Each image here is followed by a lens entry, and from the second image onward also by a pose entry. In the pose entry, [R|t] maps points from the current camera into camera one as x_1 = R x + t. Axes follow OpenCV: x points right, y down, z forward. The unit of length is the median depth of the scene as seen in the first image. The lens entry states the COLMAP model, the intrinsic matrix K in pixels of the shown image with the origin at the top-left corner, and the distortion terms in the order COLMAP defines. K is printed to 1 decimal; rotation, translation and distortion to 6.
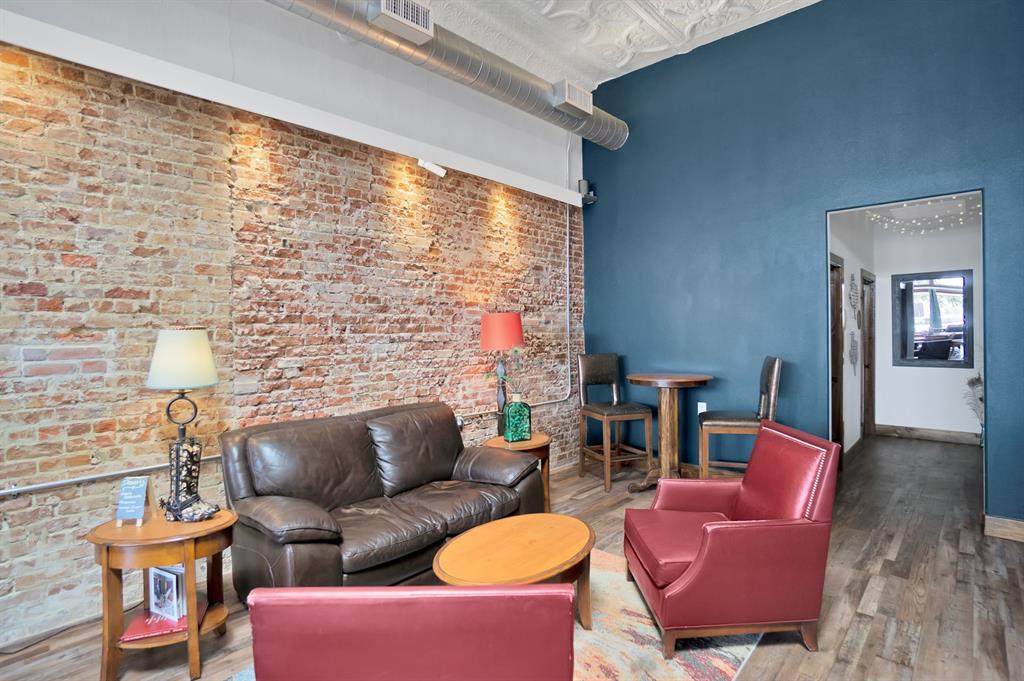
lens RADIAL K [[489.1, 0, 507.0], [0, 489.1, 316.9], [0, 0, 1]] dist [-0.062262, 0.022885]
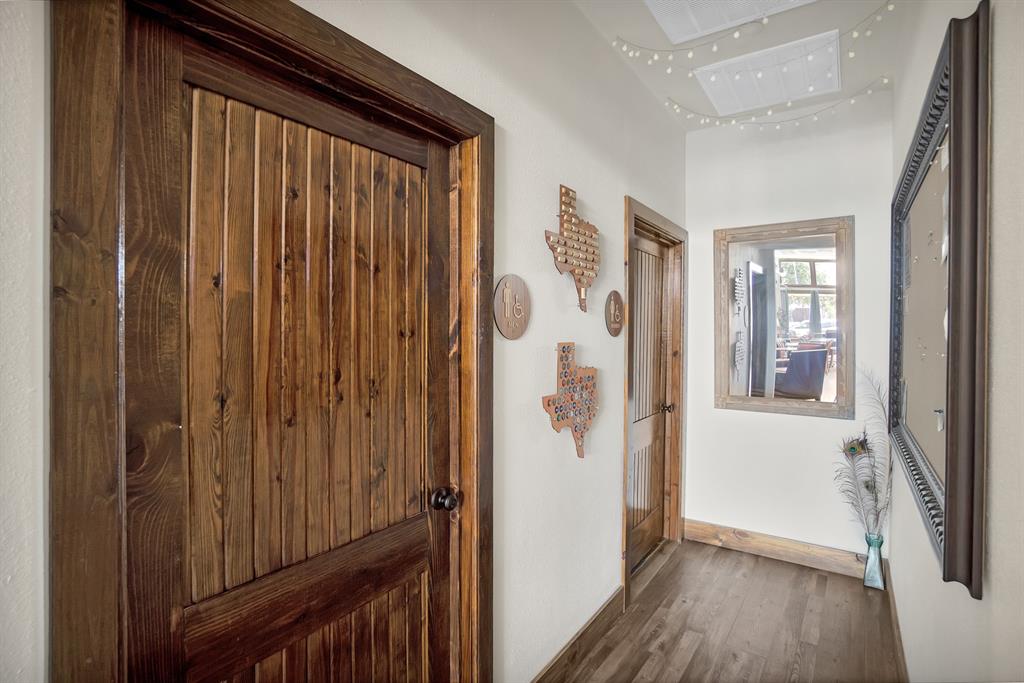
lens RADIAL K [[489.1, 0, 507.0], [0, 489.1, 317.9], [0, 0, 1]] dist [-0.062262, 0.022885]
pose [[0.988278, 0.009052, 0.152399, 0.527821], [-0.008334, 0.999951, -0.005349, 0.011699], [-0.152439, 0.004016, 0.988305, 0.534161]]
